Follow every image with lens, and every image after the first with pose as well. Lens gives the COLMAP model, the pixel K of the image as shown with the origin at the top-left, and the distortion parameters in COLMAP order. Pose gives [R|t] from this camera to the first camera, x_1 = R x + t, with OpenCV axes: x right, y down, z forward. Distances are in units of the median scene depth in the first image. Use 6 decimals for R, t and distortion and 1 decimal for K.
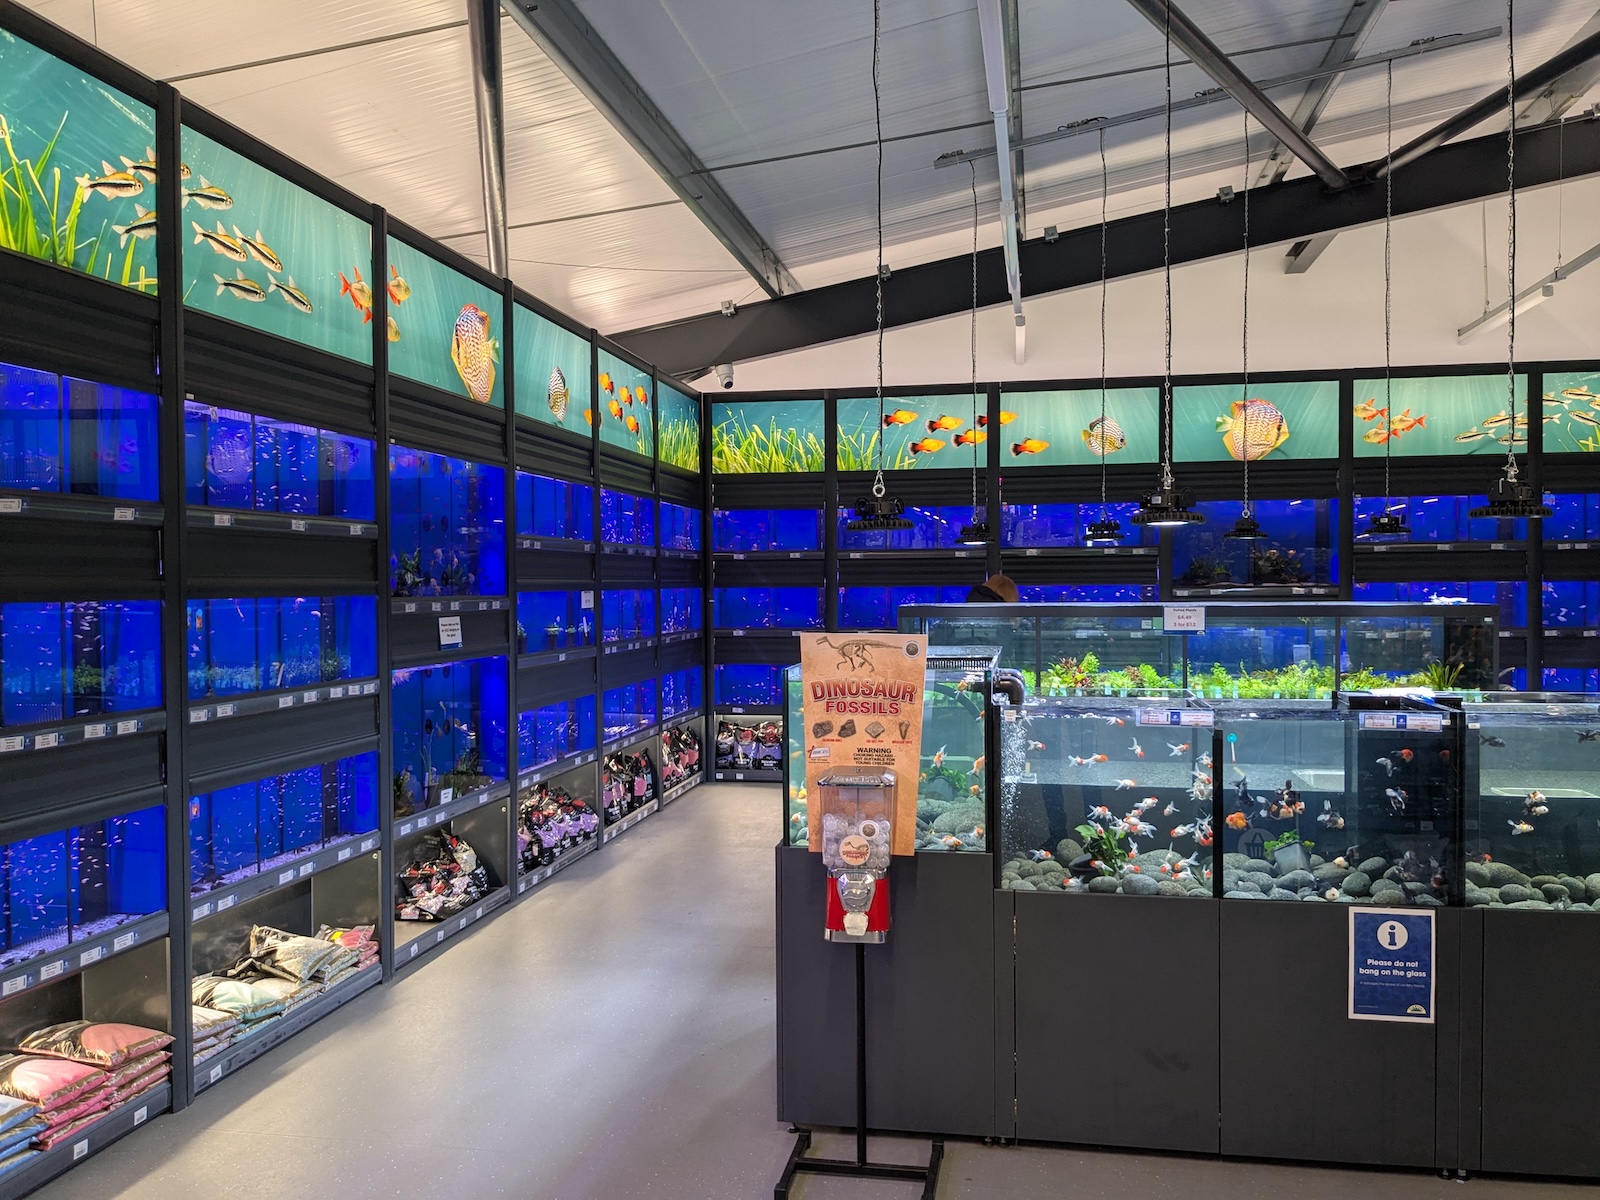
lens RADIAL K [[1248.0, 0, 799.8], [0, 1248.0, 630.8], [0, 0, 1]] dist [0.054549, -0.084074]
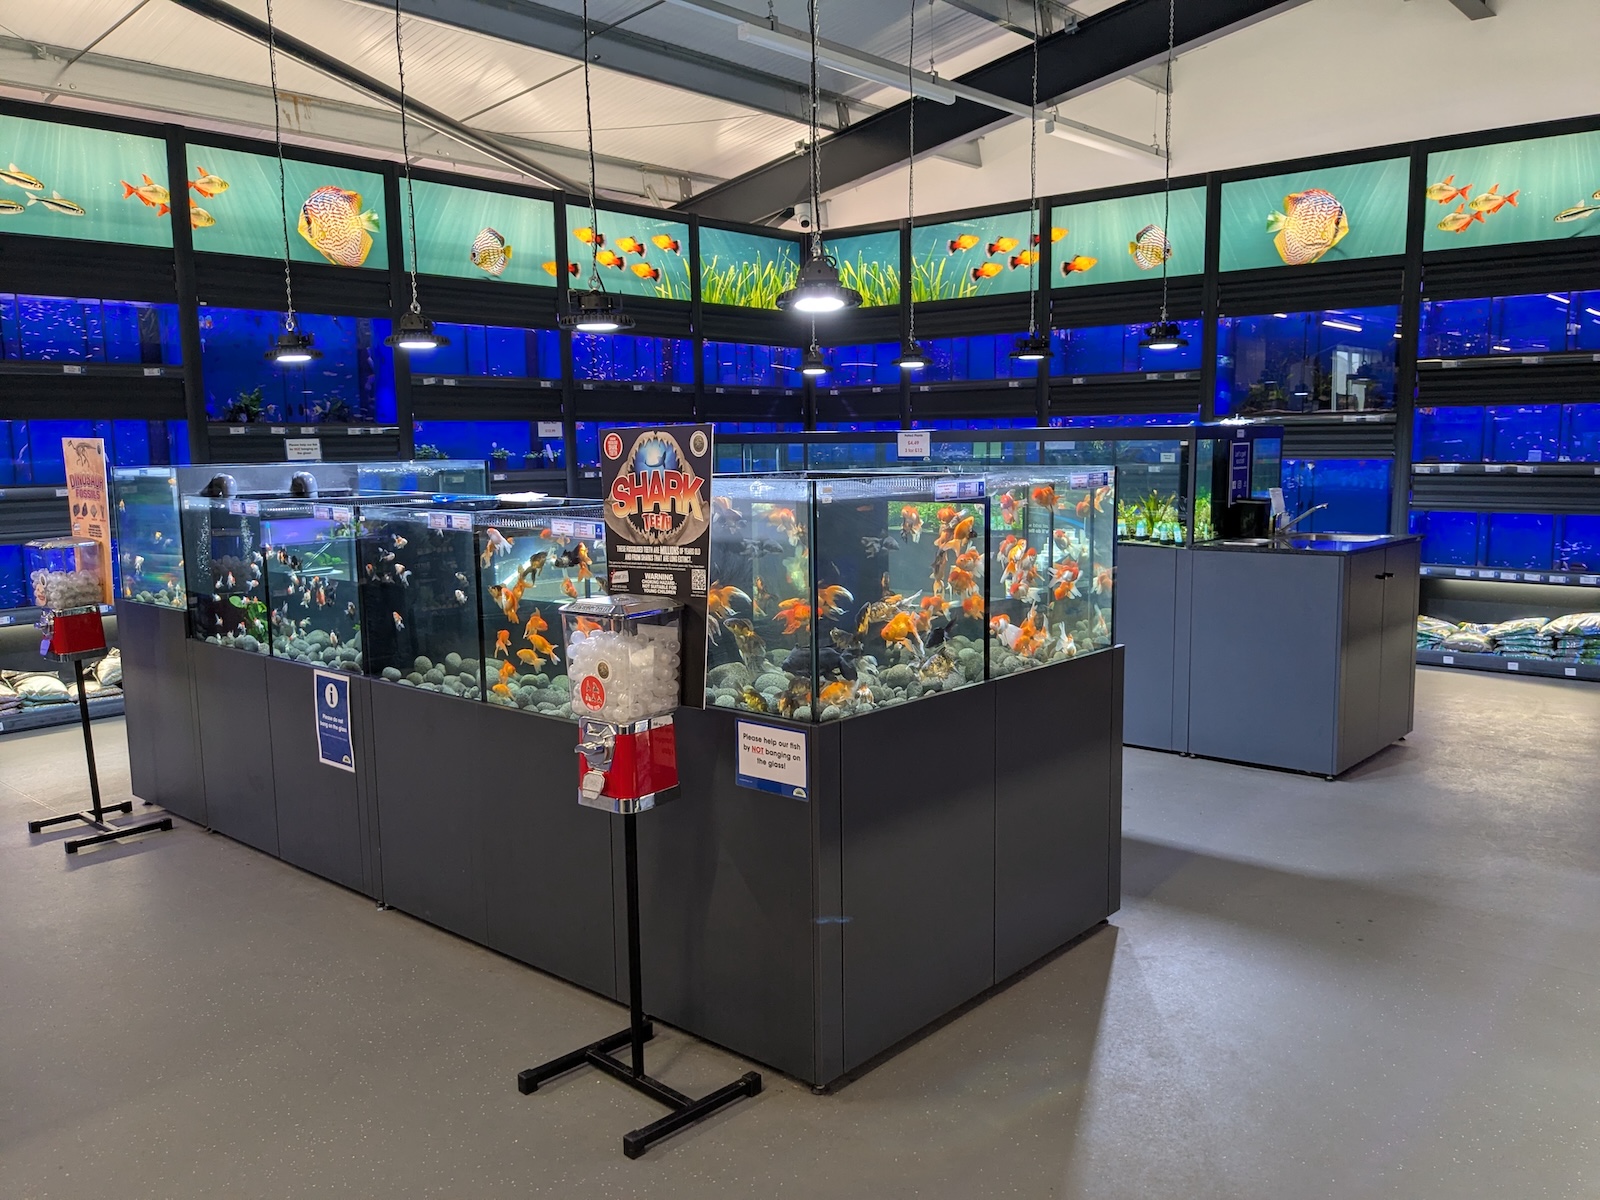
lens RADIAL K [[1257.1, 0, 800.0], [0, 1257.1, 600.0], [0, 0, 1]] dist [0.055787, -0.078077]
pose [[0.866821, 0.062587, -0.494676, 0.499585], [-0.014648, 0.994859, 0.100203, 0.009682], [0.498404, -0.079612, 0.863282, 0.070651]]
